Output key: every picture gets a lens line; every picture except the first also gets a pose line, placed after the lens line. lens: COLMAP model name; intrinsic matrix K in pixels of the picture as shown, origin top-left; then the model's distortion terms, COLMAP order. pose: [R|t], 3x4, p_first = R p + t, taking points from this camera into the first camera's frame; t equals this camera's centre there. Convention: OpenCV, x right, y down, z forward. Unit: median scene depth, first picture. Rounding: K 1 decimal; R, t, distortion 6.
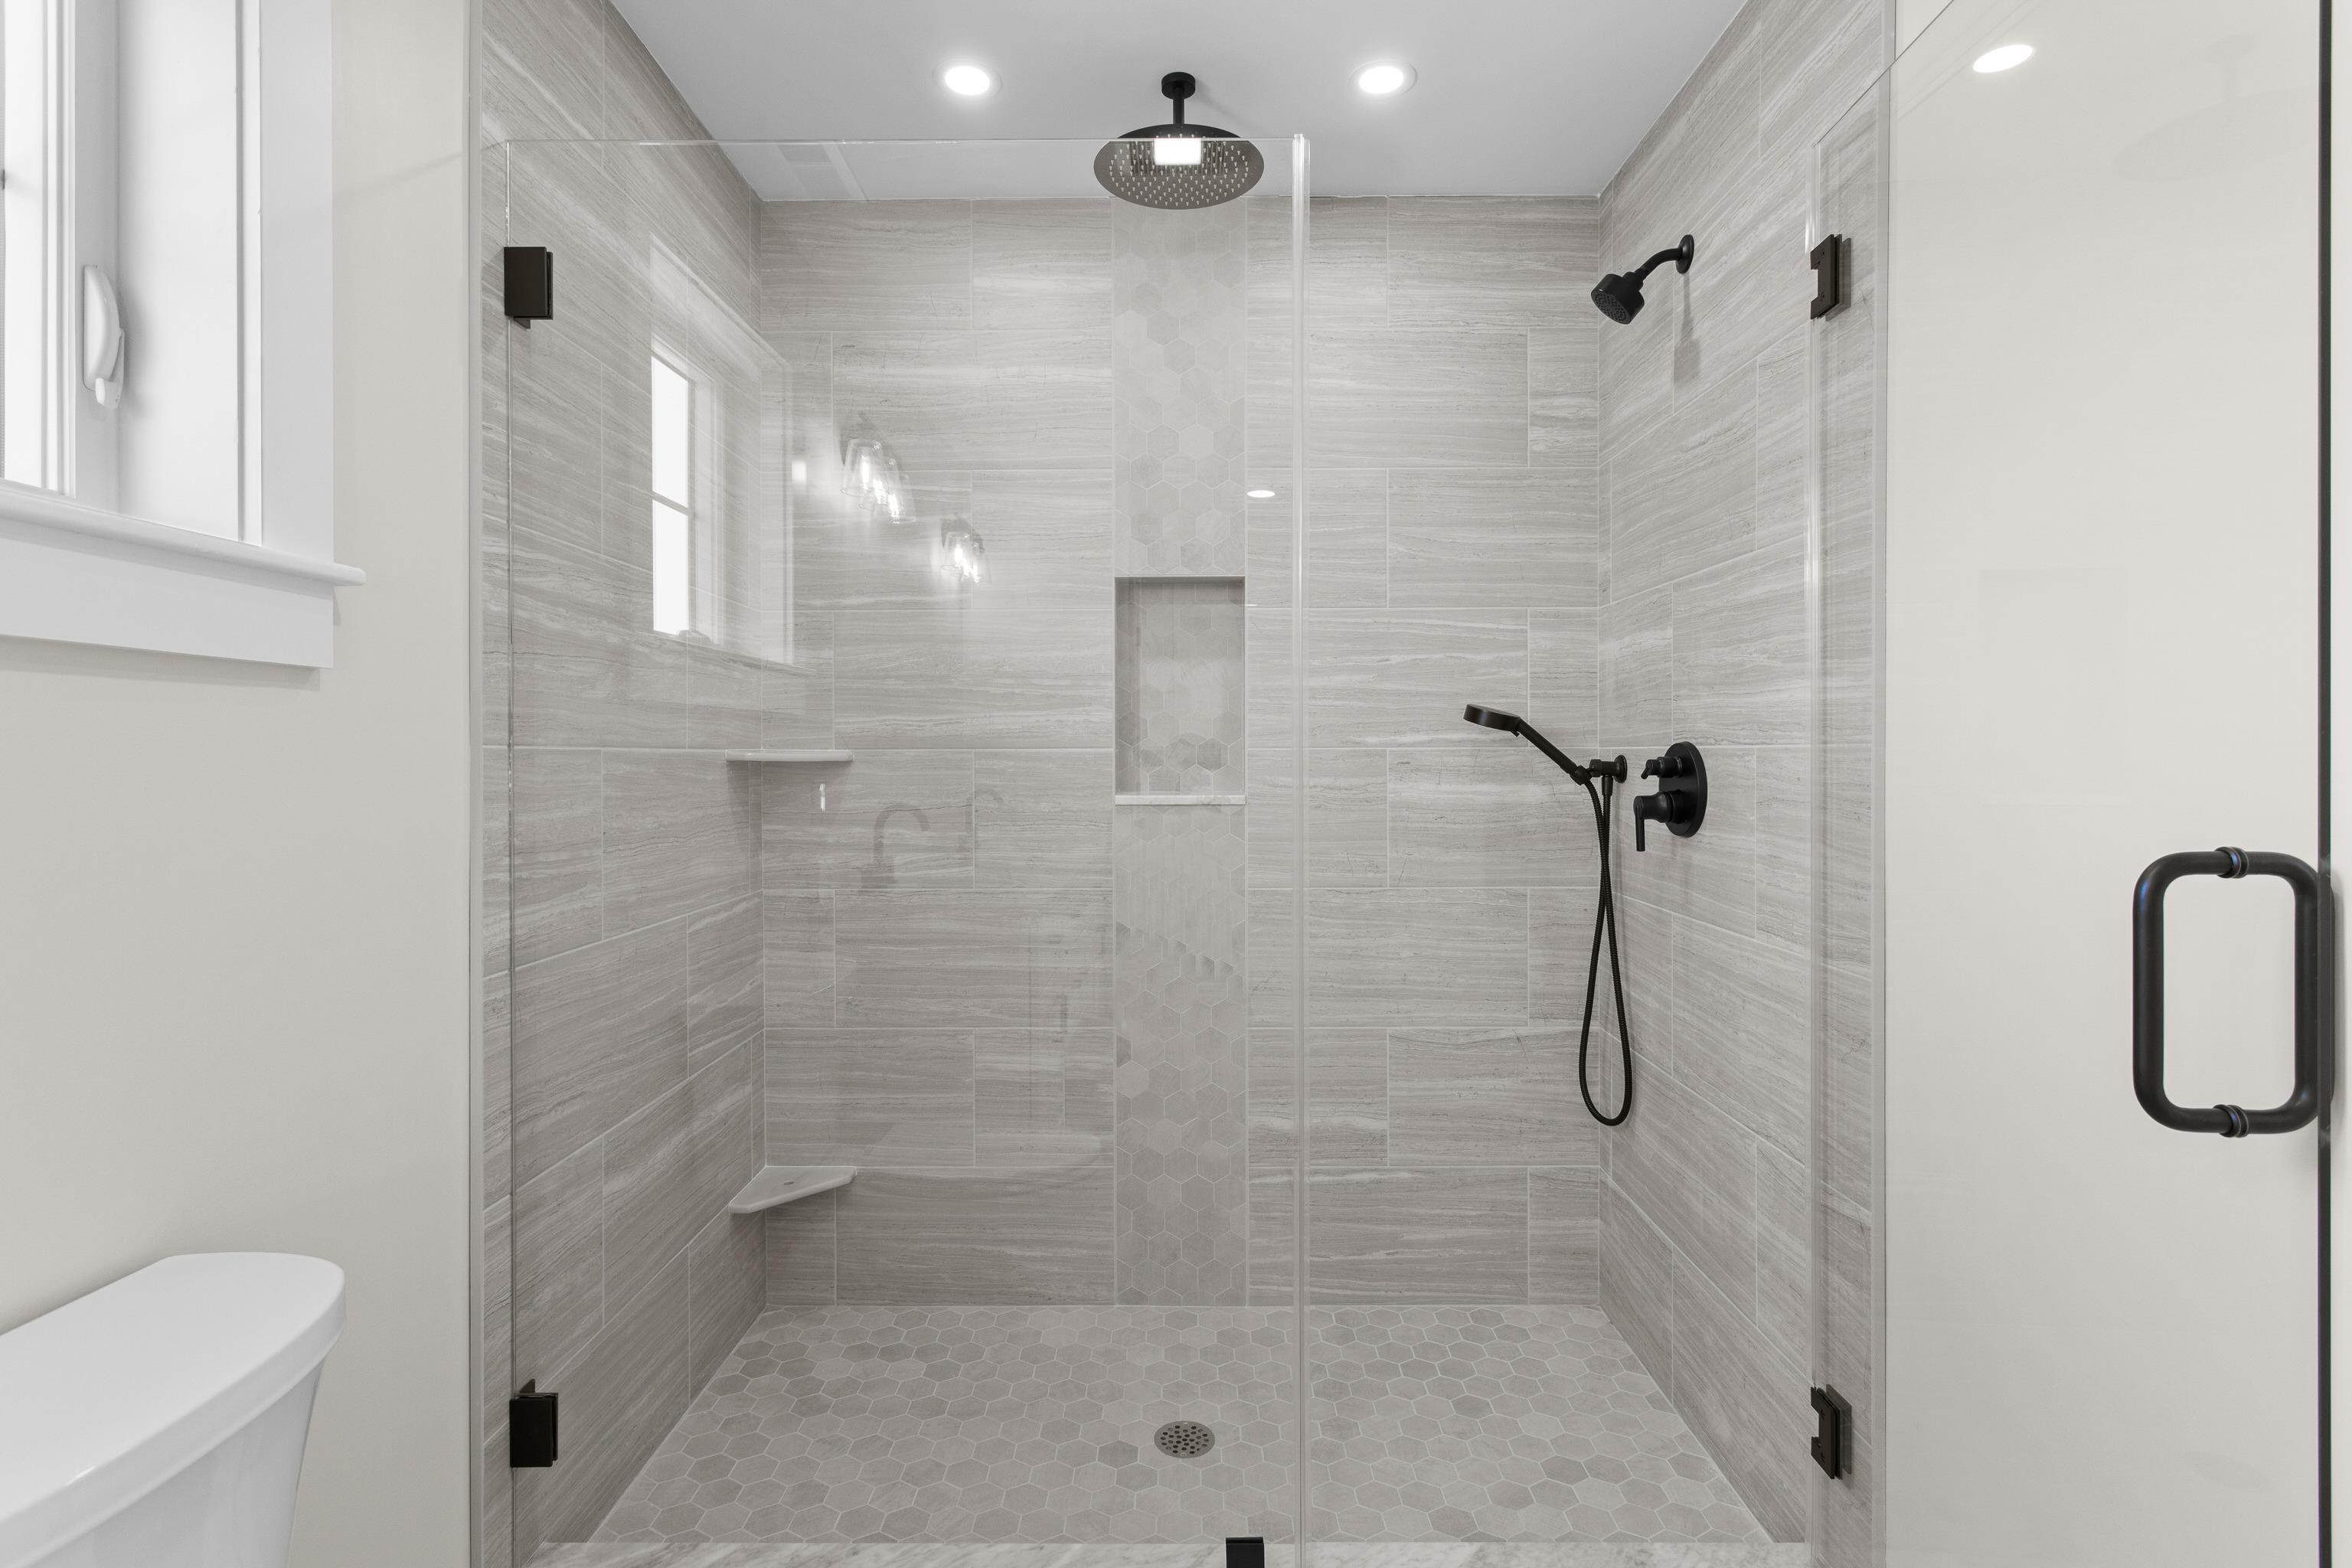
lens RADIAL K [[1112.5, 0, 1169.5], [0, 1112.5, 774.4], [0, 0, 1]] dist [0.004690, 0.000372]
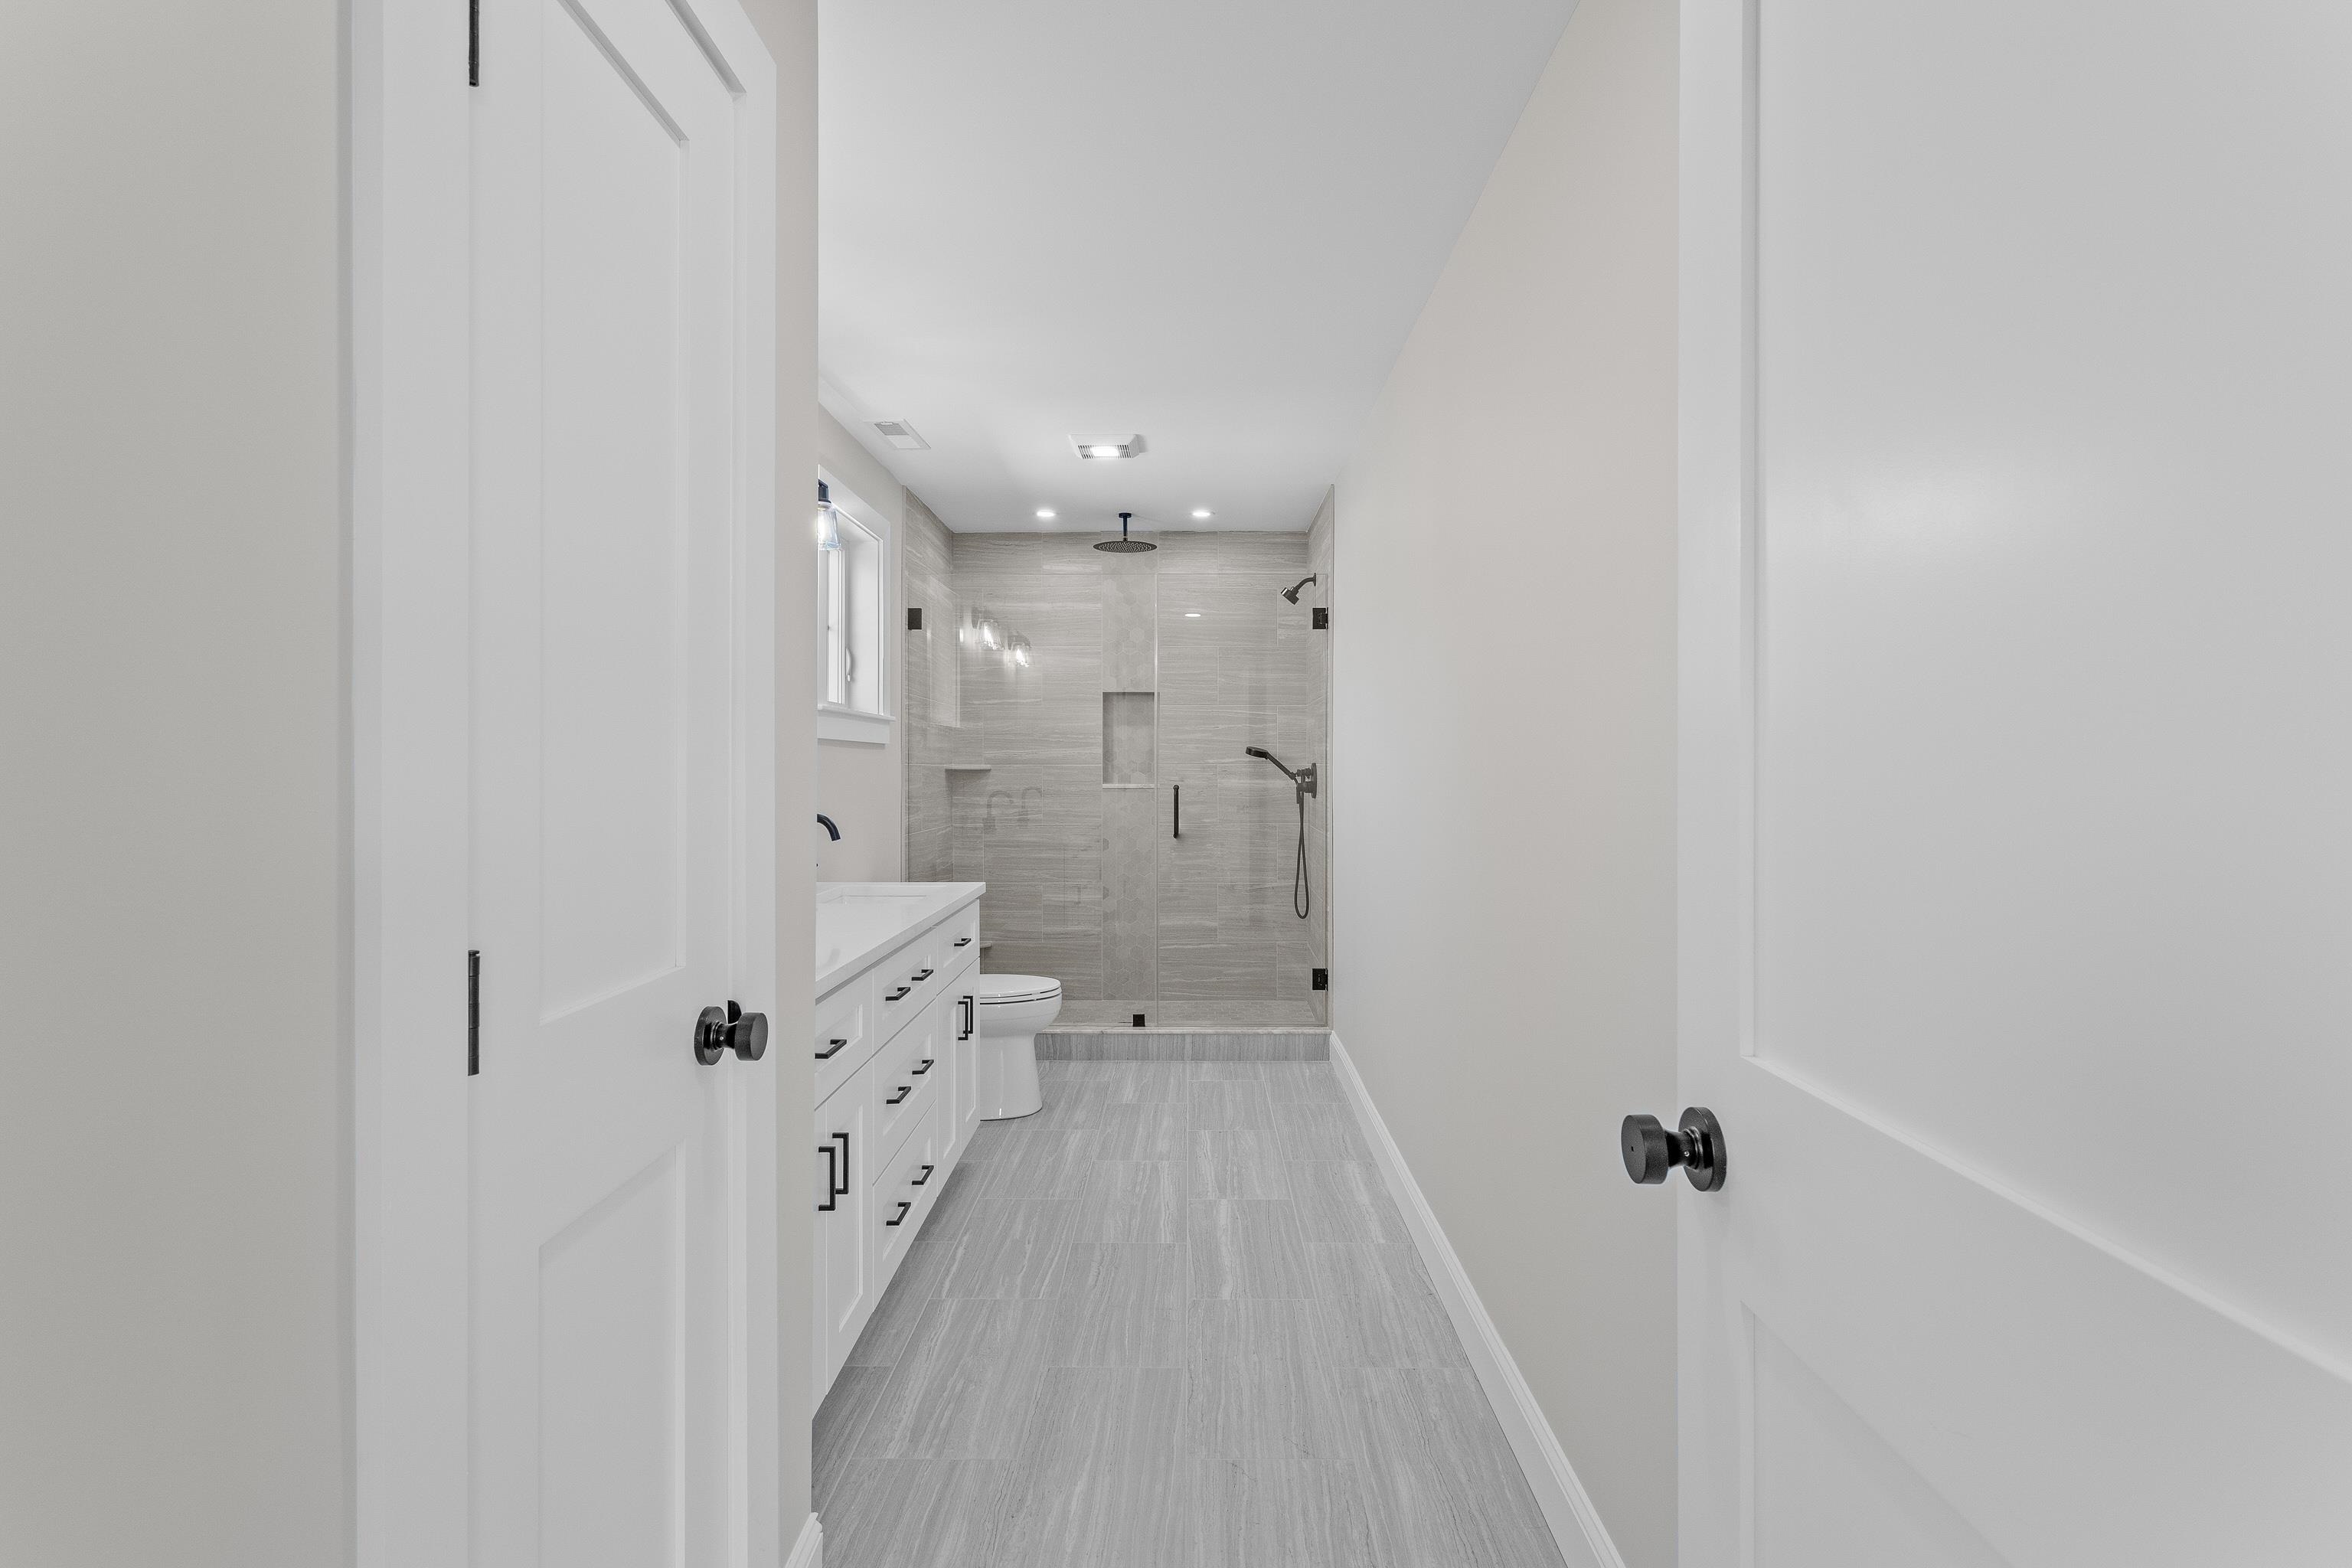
lens RADIAL K [[1112.5, 0, 1187.1], [0, 1112.5, 787.1], [0, 0, 1]] dist [0.004690, 0.000372]
pose [[0.999920, 0.001878, 0.012544, 0.102242], [-0.001904, 0.999996, 0.002086, 0.019724], [-0.012540, -0.002109, 0.999919, -1.370387]]
